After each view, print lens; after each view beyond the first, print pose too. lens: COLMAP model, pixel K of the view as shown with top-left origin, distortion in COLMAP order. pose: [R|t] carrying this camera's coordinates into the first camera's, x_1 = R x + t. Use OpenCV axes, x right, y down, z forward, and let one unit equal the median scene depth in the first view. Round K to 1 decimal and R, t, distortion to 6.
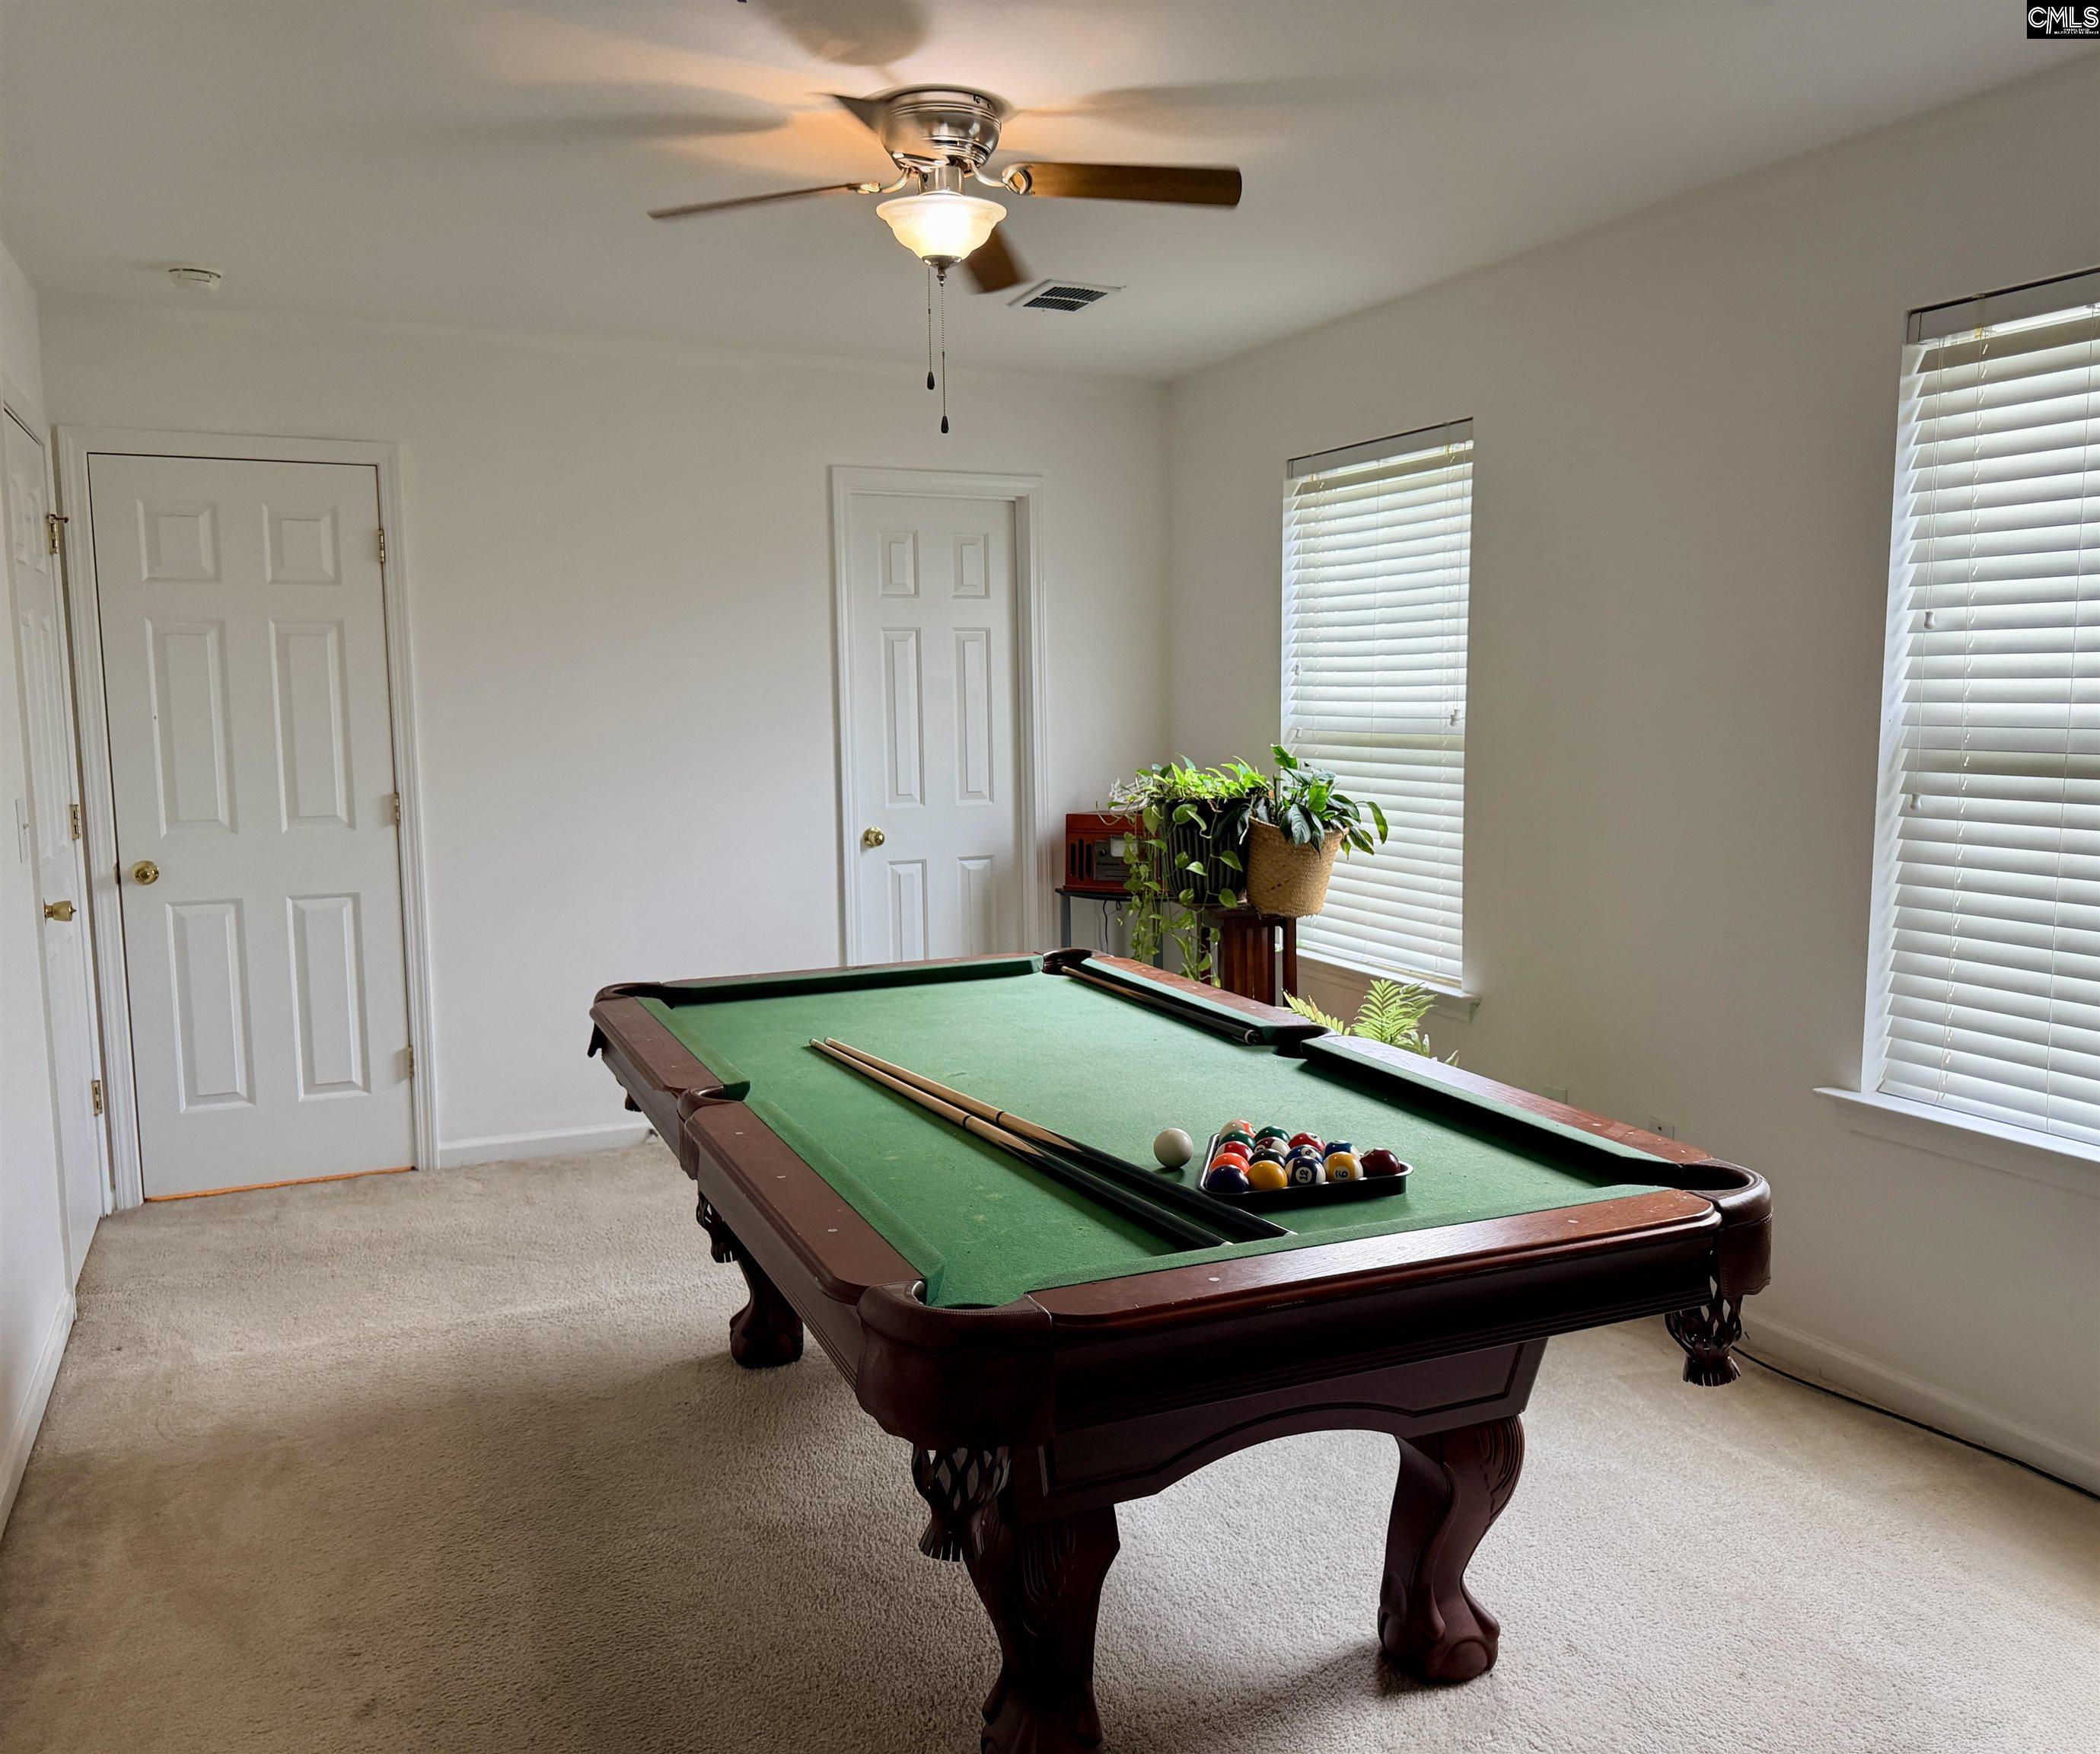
lens RADIAL K [[1685.8, 0, 1050.0], [0, 1685.8, 877.0], [0, 0, 1]] dist [-0.037939, -0.001573]
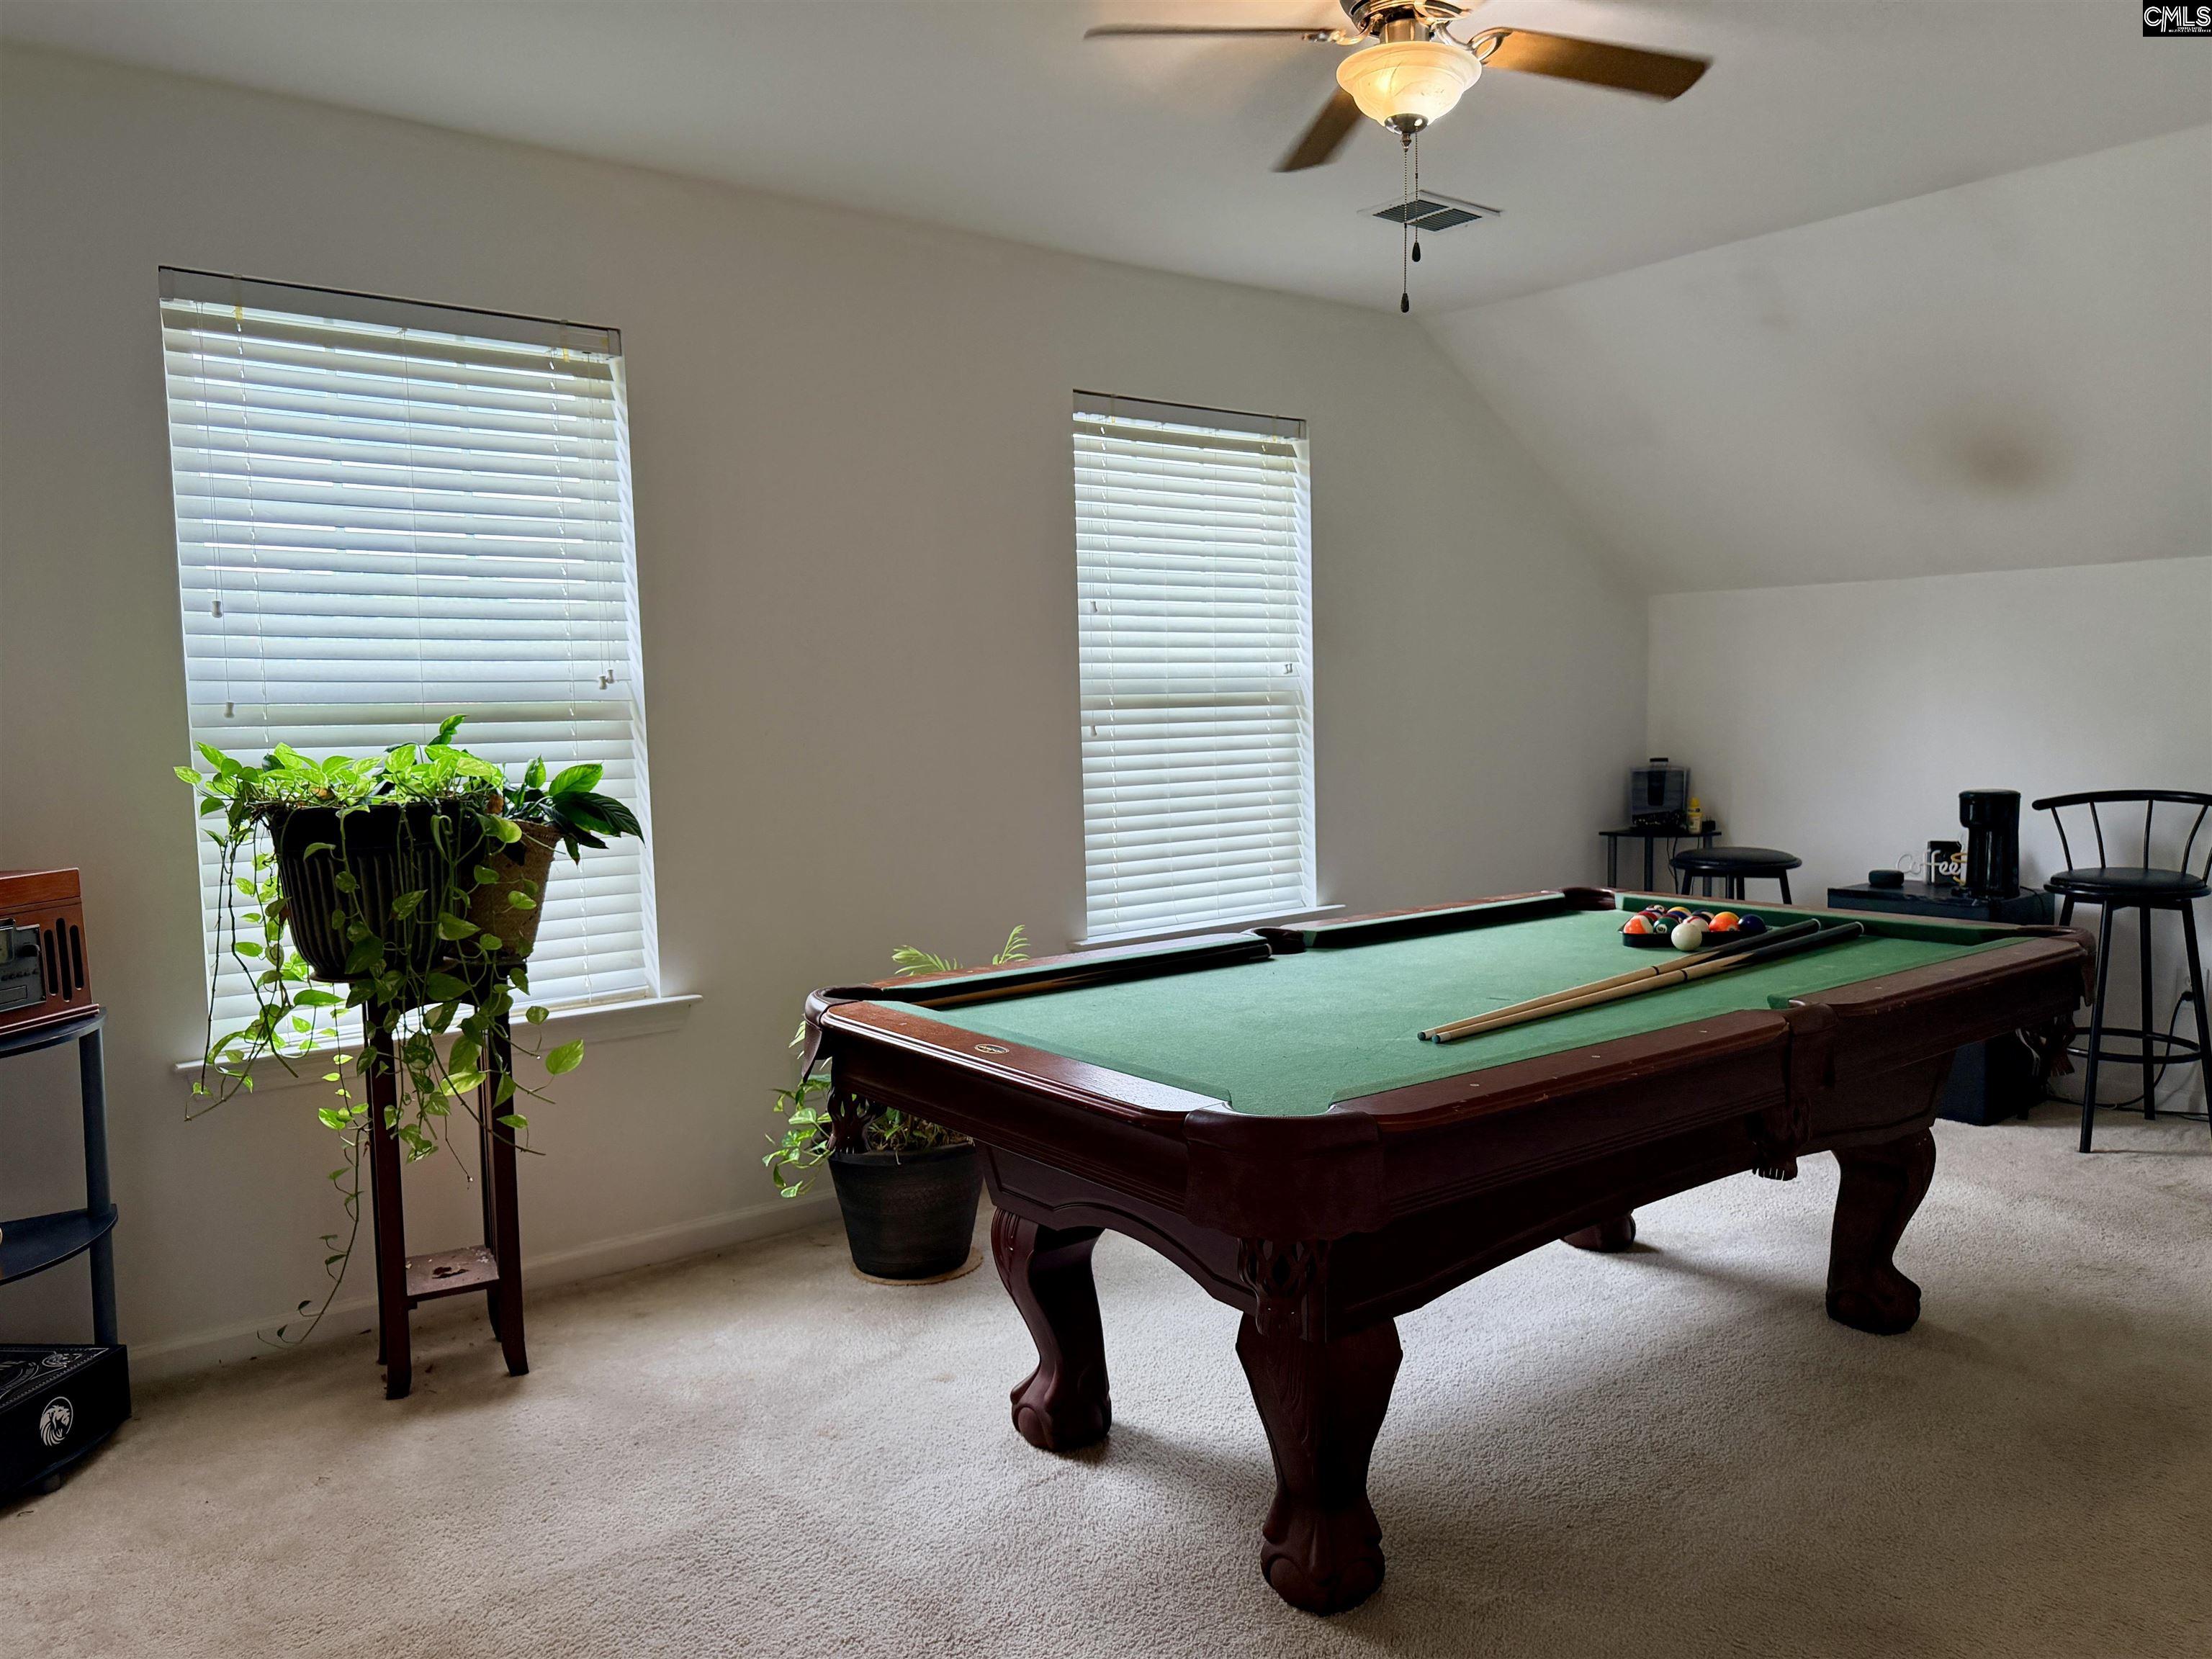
lens RADIAL K [[1583.3, 0, 1106.0], [0, 1583.3, 829.5], [0, 0, 1]] dist [0.002823, 0.001144]
pose [[-0.243912, -0.057320, 0.968102, -0.834259], [0.127026, 0.987763, 0.090488, -0.084989], [-0.961442, 0.145046, -0.233647, 1.347299]]
